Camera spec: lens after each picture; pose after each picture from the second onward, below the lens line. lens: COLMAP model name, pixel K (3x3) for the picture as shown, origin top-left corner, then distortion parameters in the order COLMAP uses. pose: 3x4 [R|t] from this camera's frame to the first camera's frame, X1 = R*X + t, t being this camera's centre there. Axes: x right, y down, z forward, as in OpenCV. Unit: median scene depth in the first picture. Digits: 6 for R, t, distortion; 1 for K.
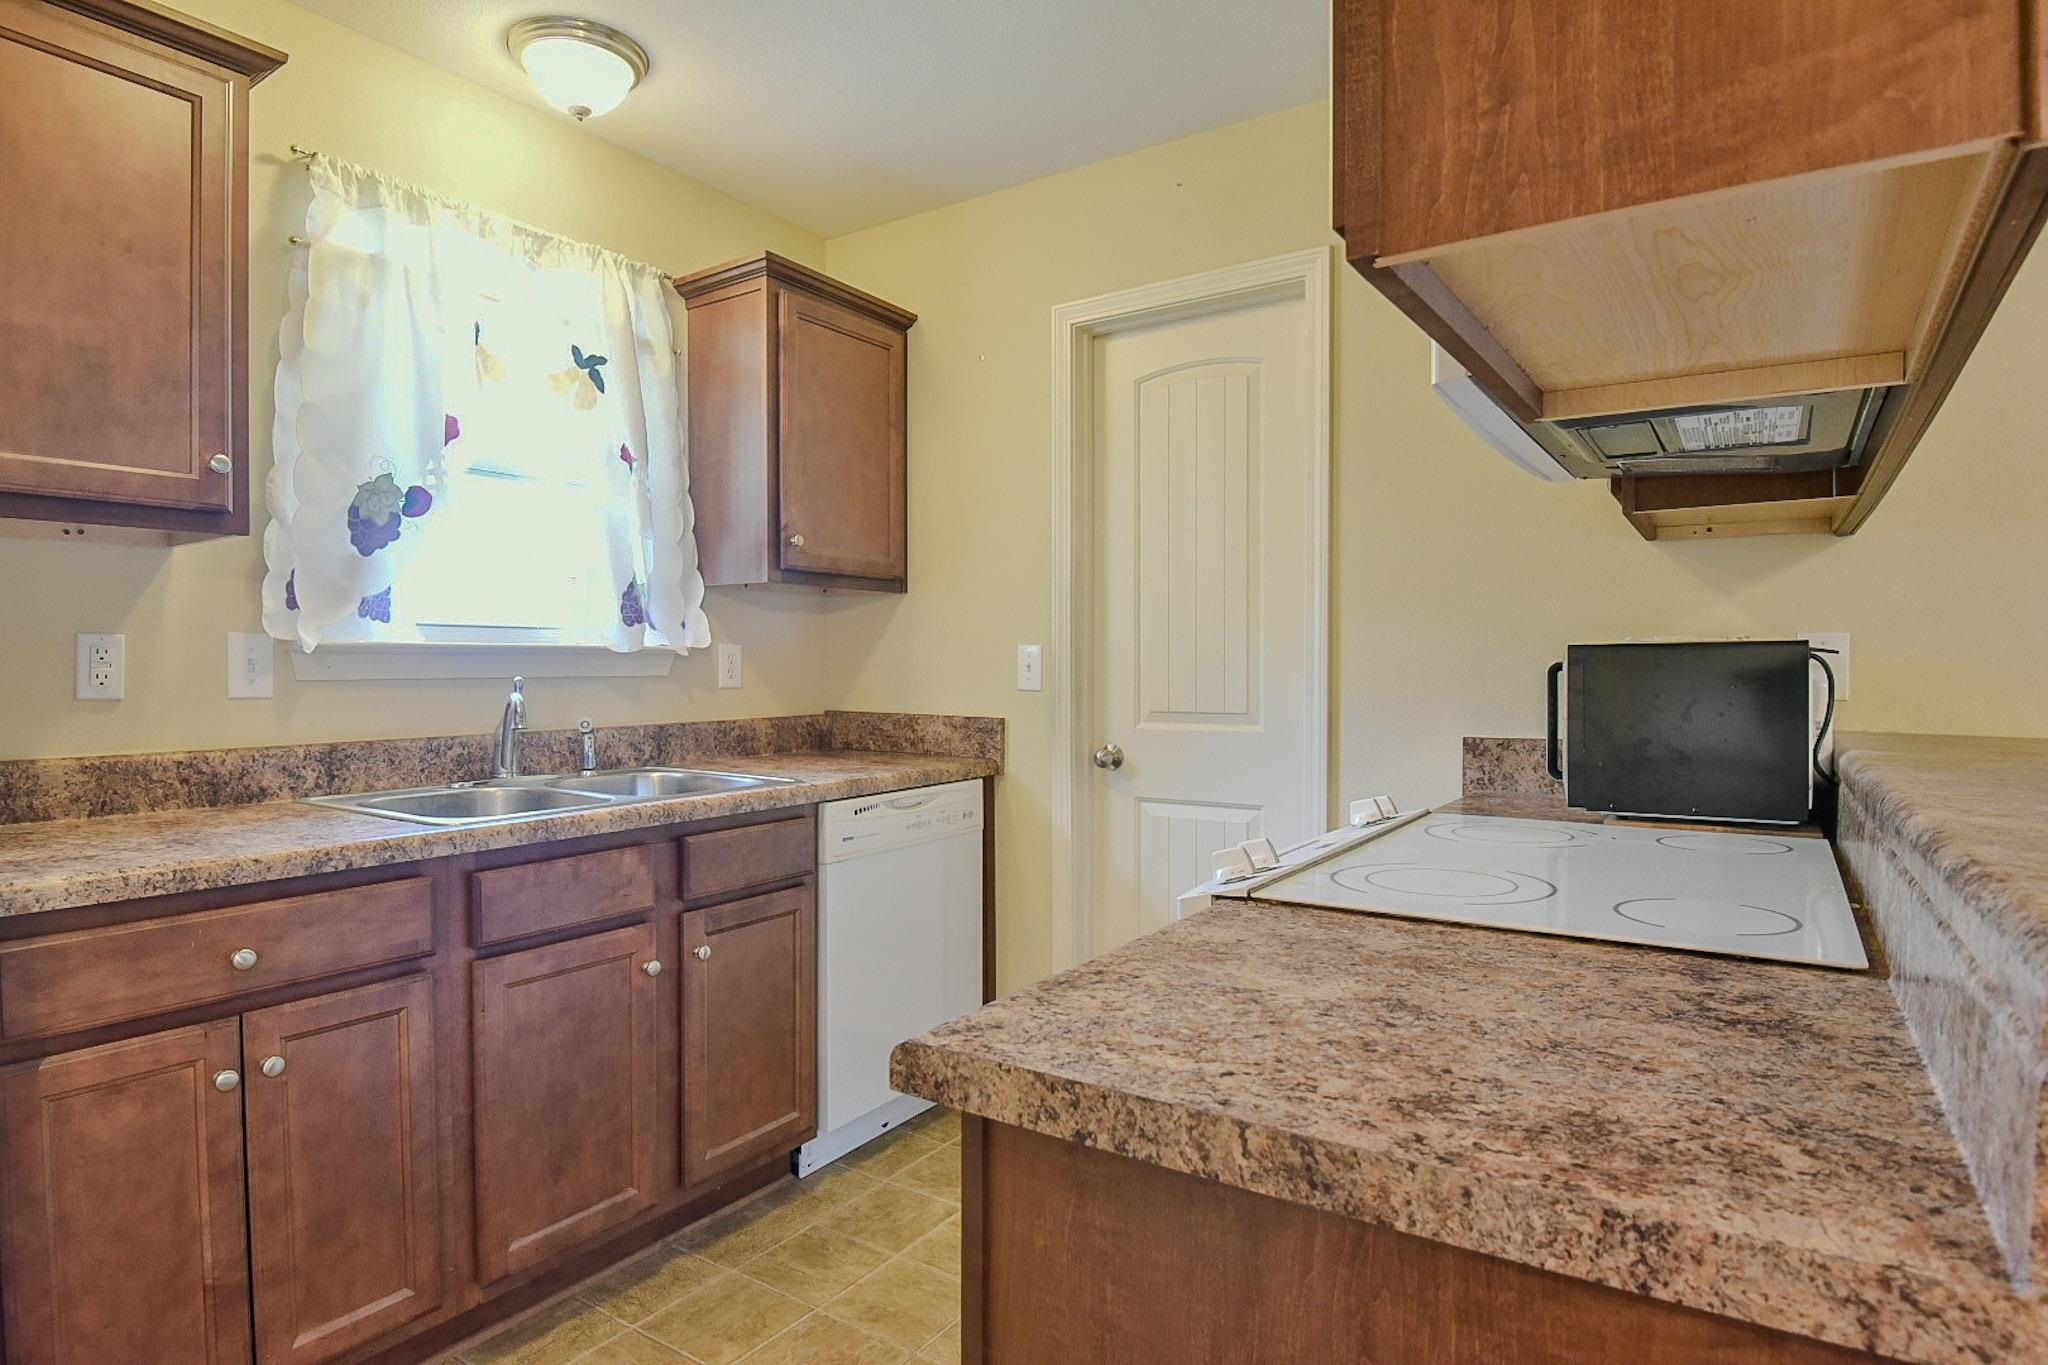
lens RADIAL K [[1093.0, 0, 1024.0], [0, 1093.0, 682.5], [0, 0, 1]] dist [0.000521, 0.000179]
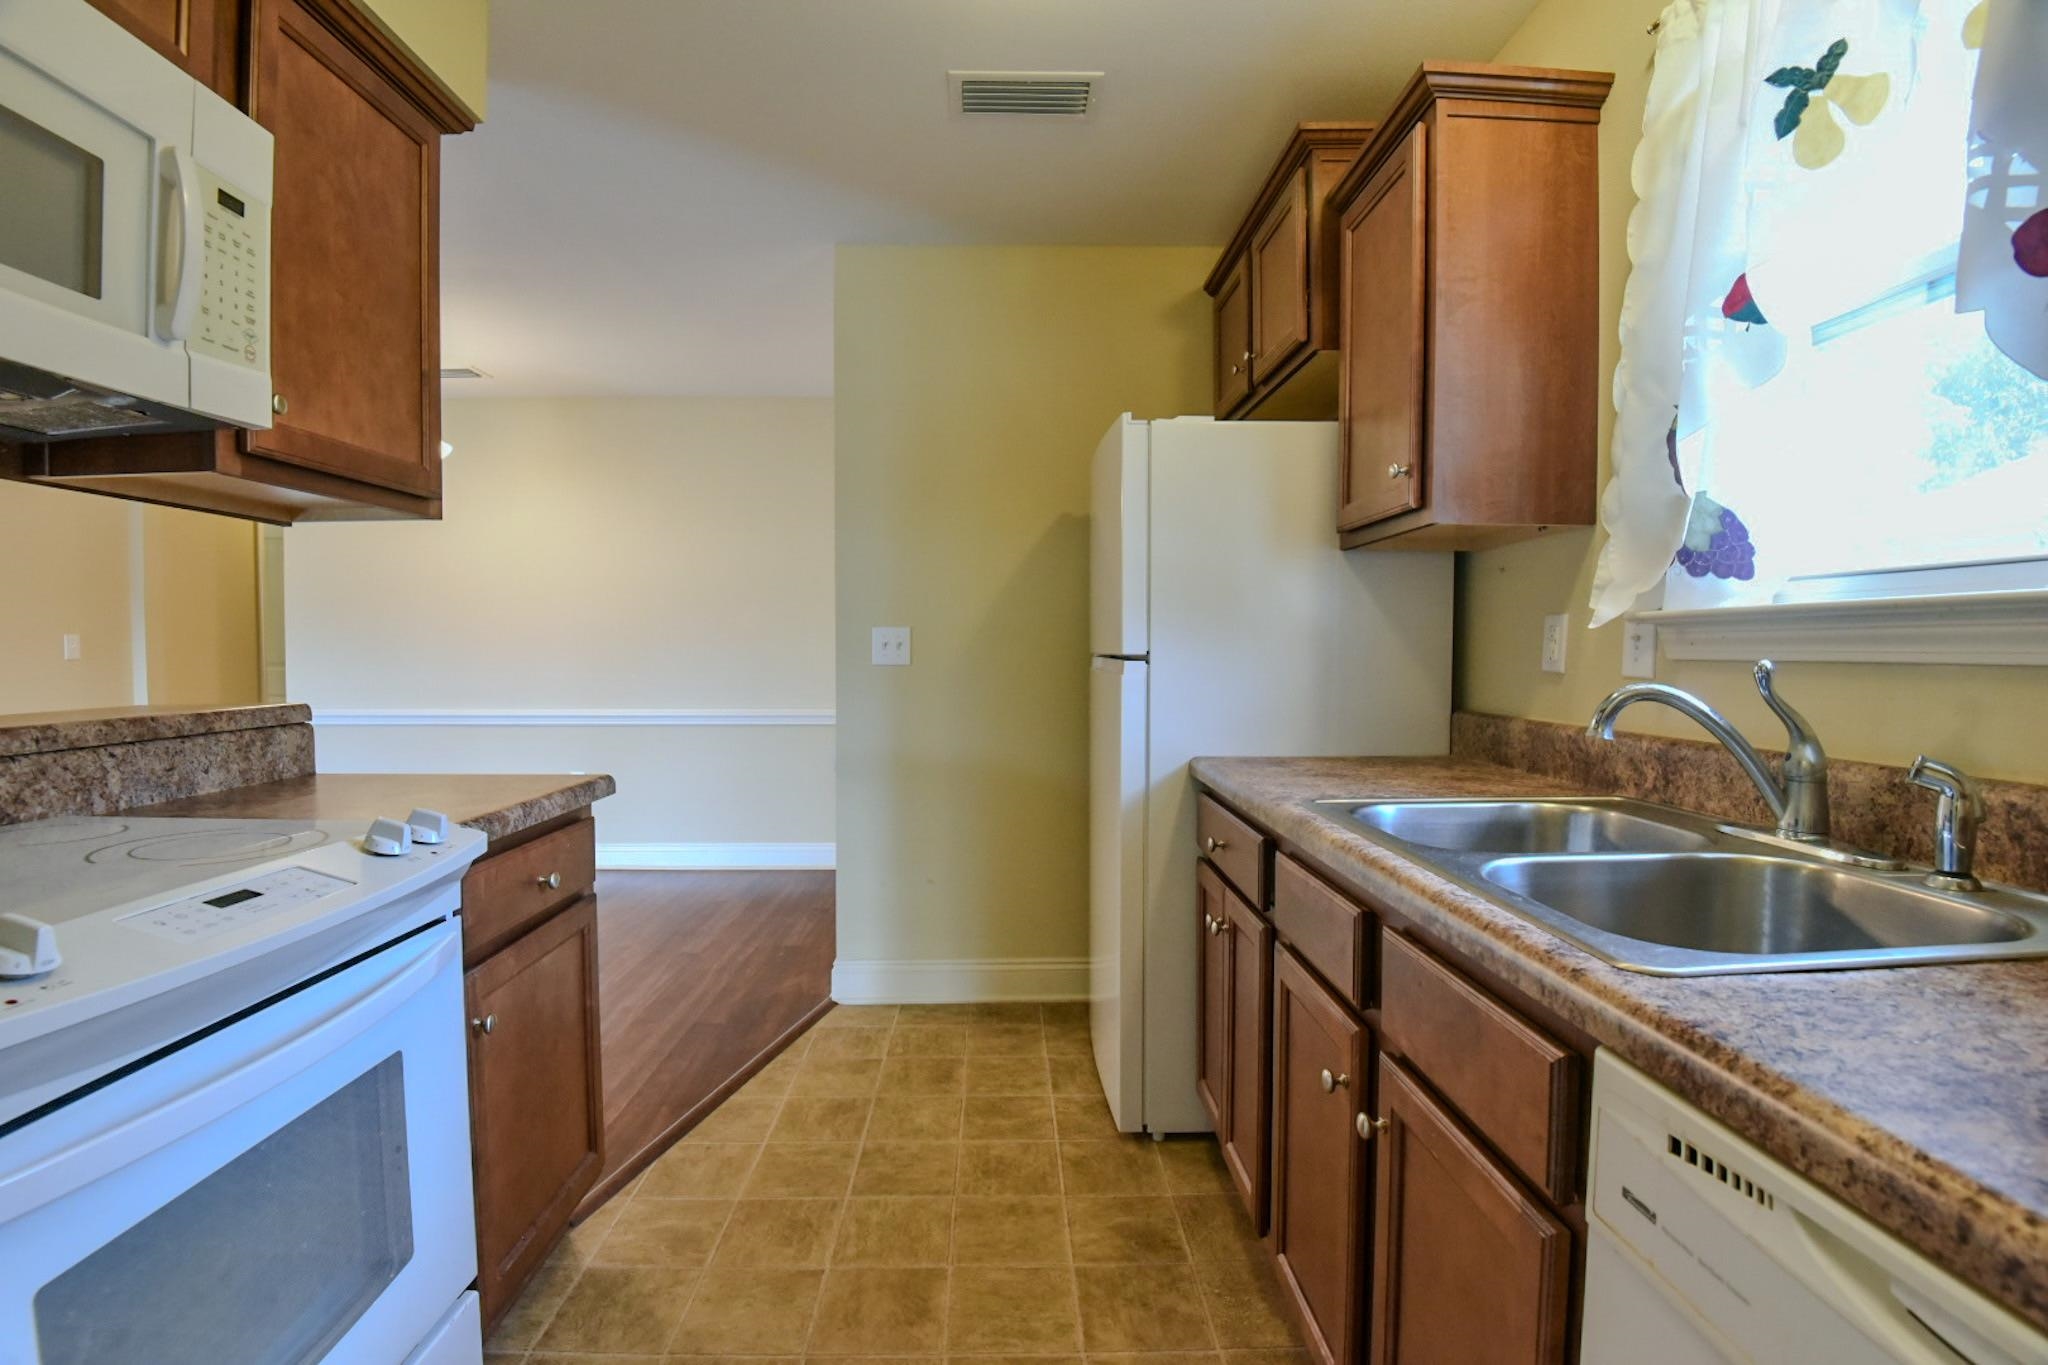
lens RADIAL K [[949.0, 0, 1014.4], [0, 949.0, 690.5], [0, 0, 1]] dist [-0.014228, -0.019772]
pose [[-0.813270, 0.028973, -0.581165, 0.150519], [-0.004875, 0.998385, 0.056594, -0.016141], [0.581866, 0.048859, -0.811815, 1.277378]]
